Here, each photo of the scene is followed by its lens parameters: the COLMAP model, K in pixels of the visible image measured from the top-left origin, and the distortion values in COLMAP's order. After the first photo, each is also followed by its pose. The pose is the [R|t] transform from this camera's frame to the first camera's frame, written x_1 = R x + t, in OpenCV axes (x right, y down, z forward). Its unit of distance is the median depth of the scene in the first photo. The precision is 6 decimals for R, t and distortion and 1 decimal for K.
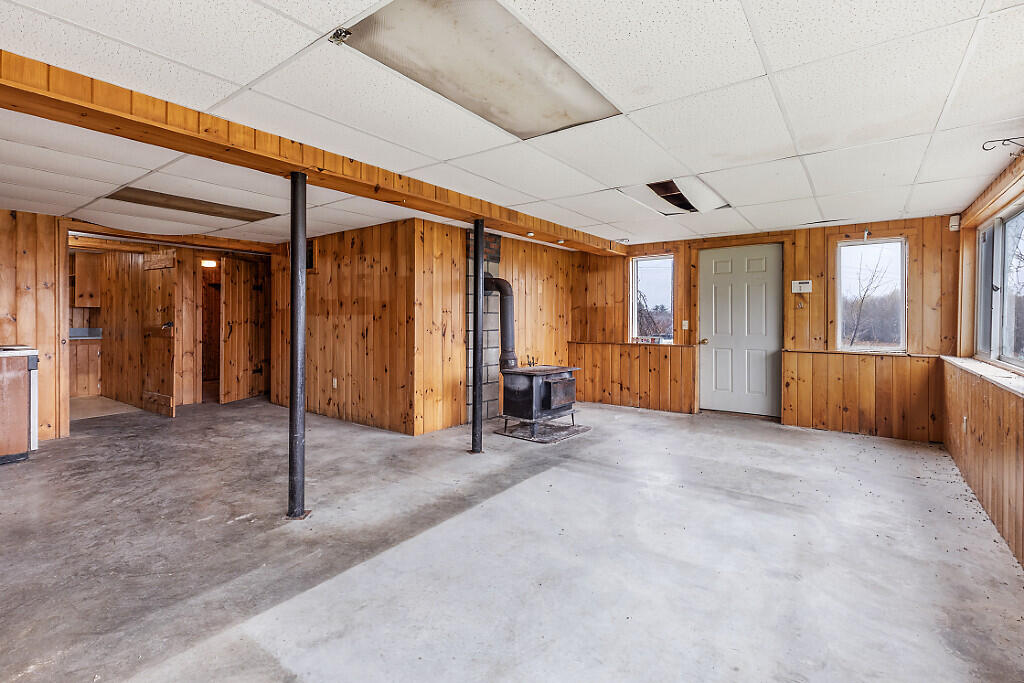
lens RADIAL K [[476.2, 0, 499.4], [0, 476.2, 320.7], [0, 0, 1]] dist [0.004596, -0.001206]
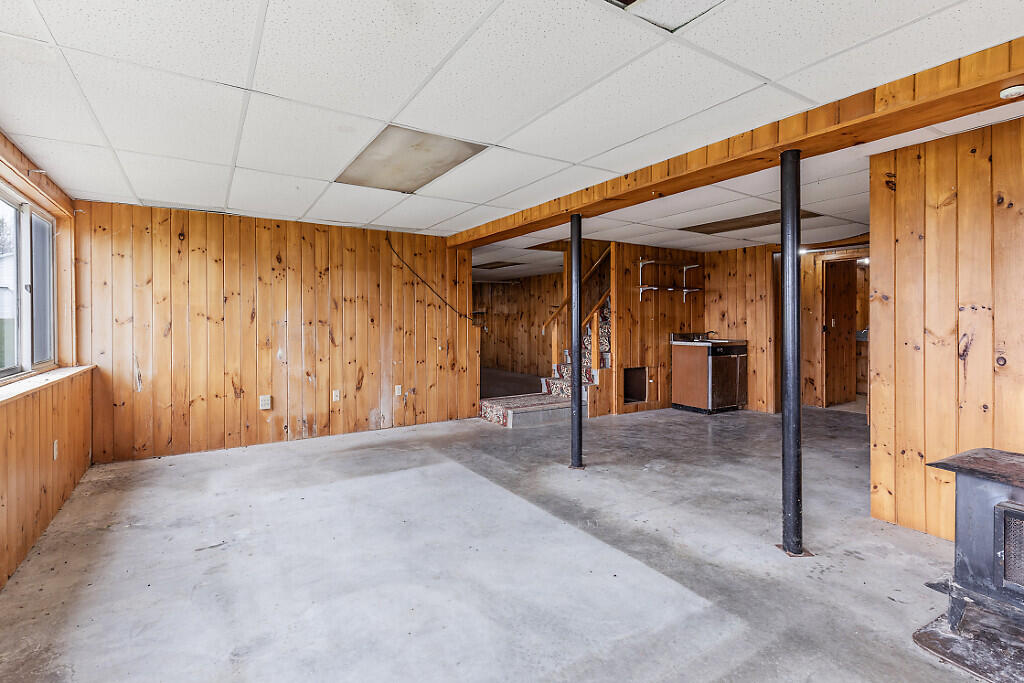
lens RADIAL K [[476.2, 0, 508.0], [0, 476.2, 323.4], [0, 0, 1]] dist [0.004596, -0.001206]
pose [[-0.347895, 0.003866, -0.937526, 0.776548], [-0.007751, 0.999945, 0.007000, -0.005842], [0.937502, 0.009702, -0.347846, 1.091905]]
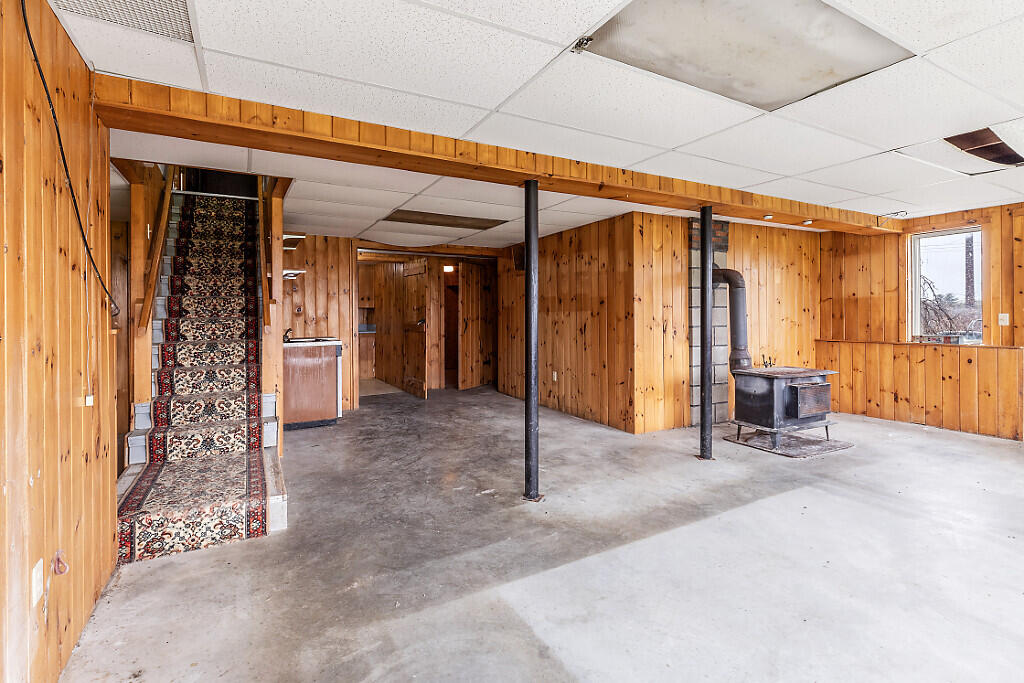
lens RADIAL K [[476.2, 0, 499.3], [0, 476.2, 315.1], [0, 0, 1]] dist [0.004596, -0.001206]
pose [[0.910328, -0.008801, -0.413795, -0.035214], [0.007533, 0.999961, -0.004696, -0.000528], [0.413820, 0.001157, 0.910358, -0.011904]]
